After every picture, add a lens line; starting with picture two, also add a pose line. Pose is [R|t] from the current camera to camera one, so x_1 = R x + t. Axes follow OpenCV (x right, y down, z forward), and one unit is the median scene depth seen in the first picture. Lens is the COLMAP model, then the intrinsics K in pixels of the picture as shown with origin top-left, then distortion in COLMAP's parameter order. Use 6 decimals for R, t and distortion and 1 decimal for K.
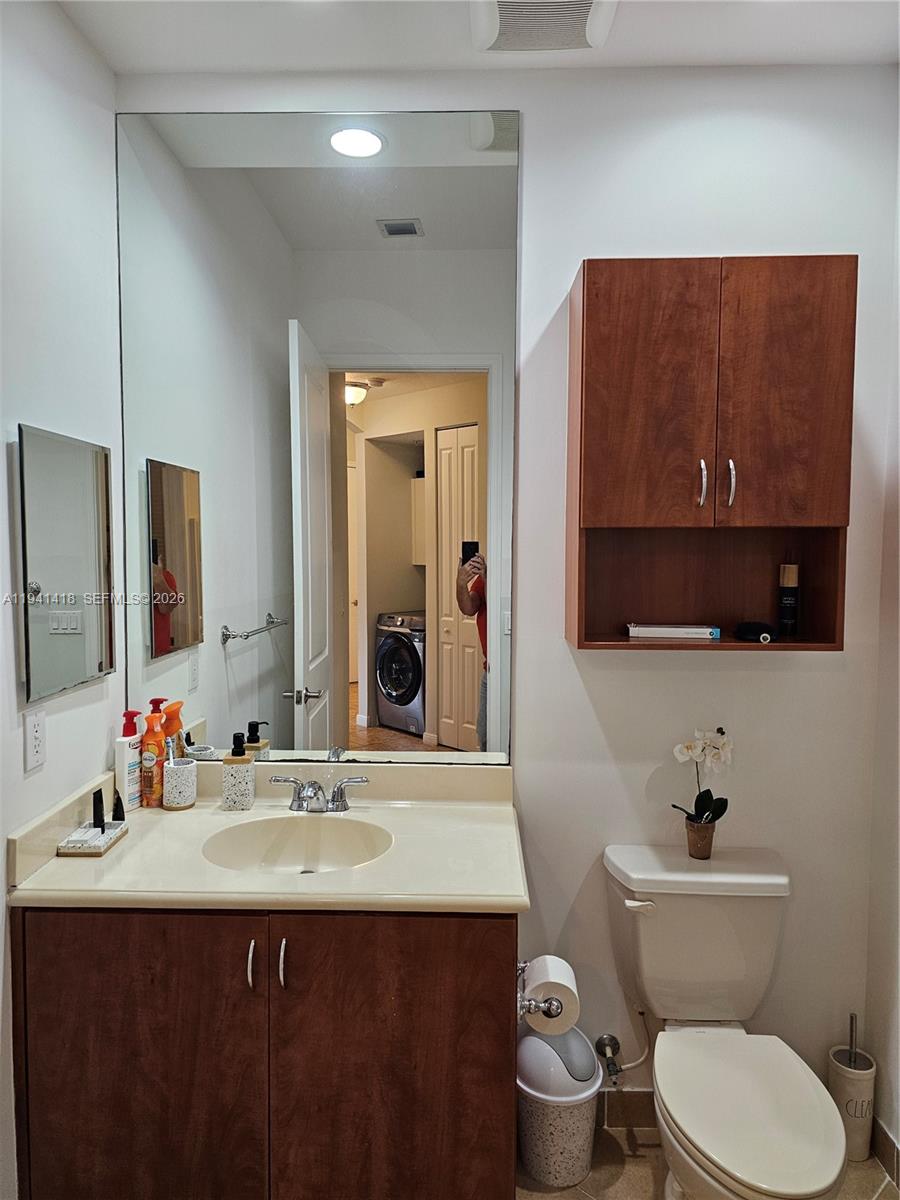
lens RADIAL K [[808.1, 0, 466.3], [0, 808.1, 593.9], [0, 0, 1]] dist [0.068871, -0.065881]
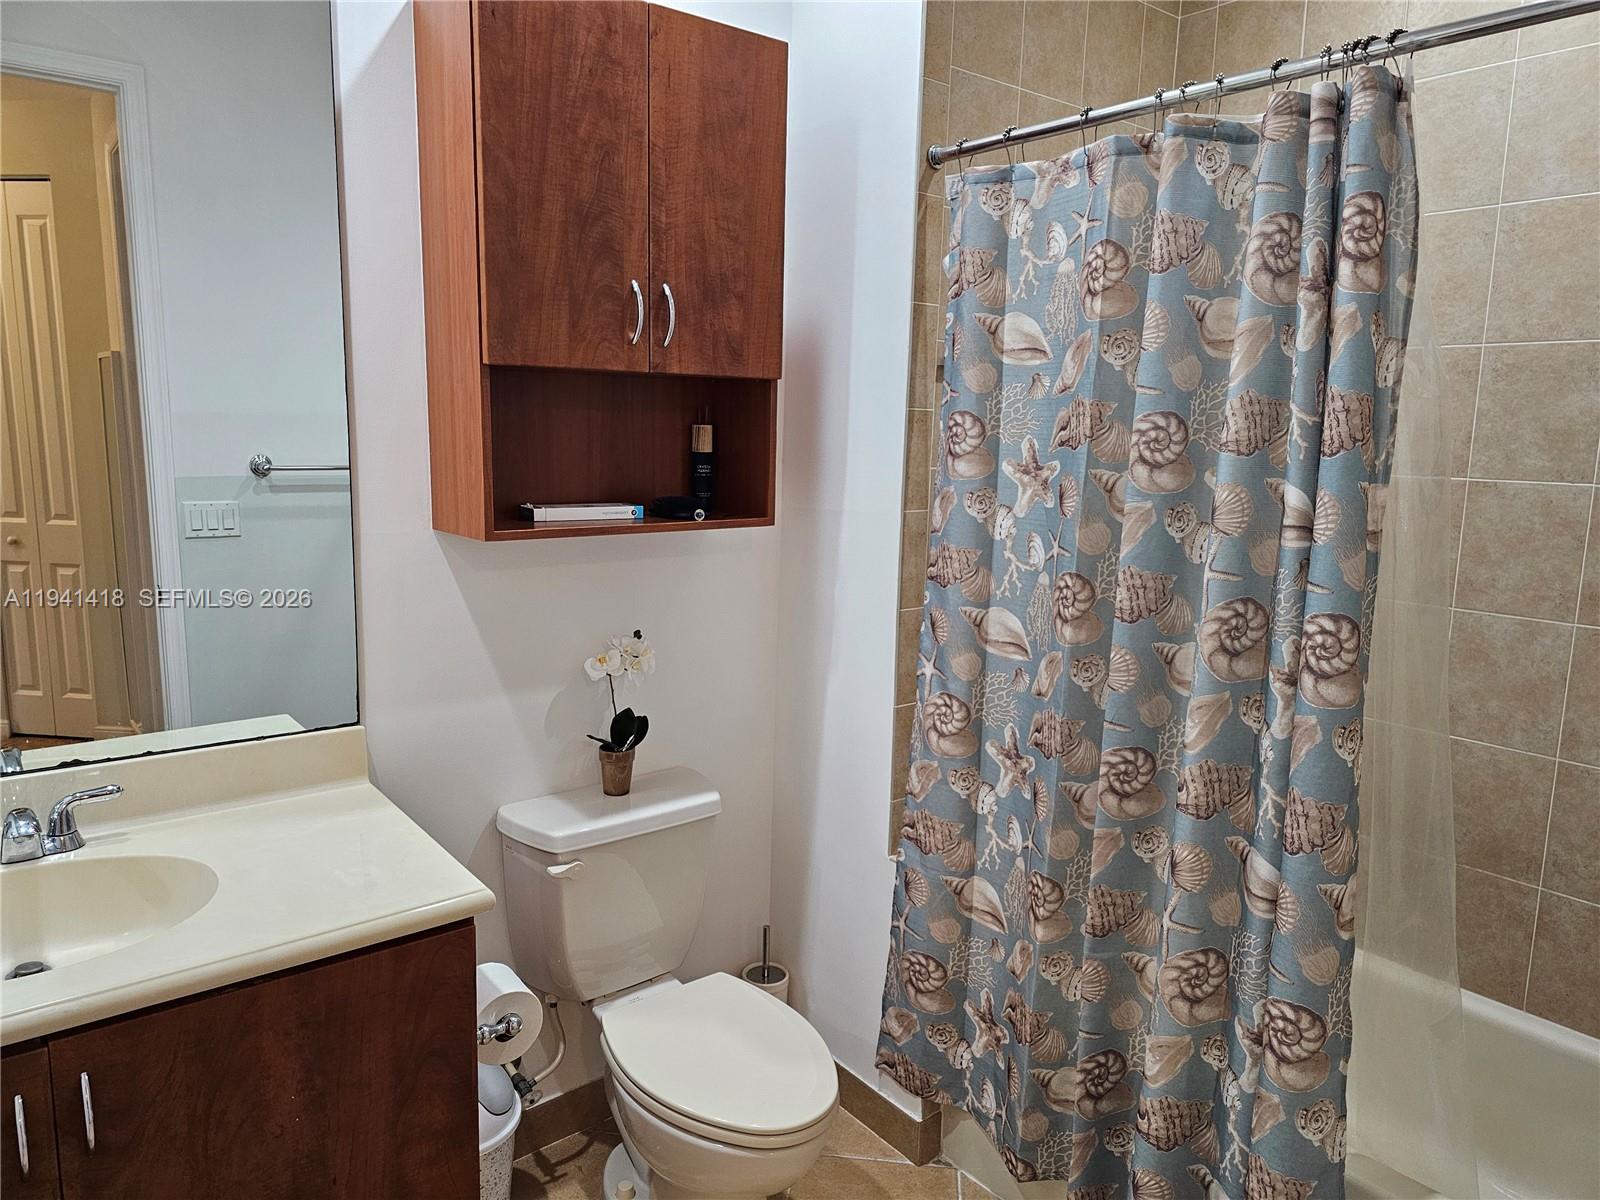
lens RADIAL K [[1077.4, 0, 774.2], [0, 1077.4, 599.3], [0, 0, 1]] dist [0.068871, -0.065881]
pose [[0.767358, -0.093358, 0.634387, -0.276542], [0.021222, 0.992500, 0.120388, 0.010782], [-0.640868, -0.078917, 0.763584, 0.120724]]
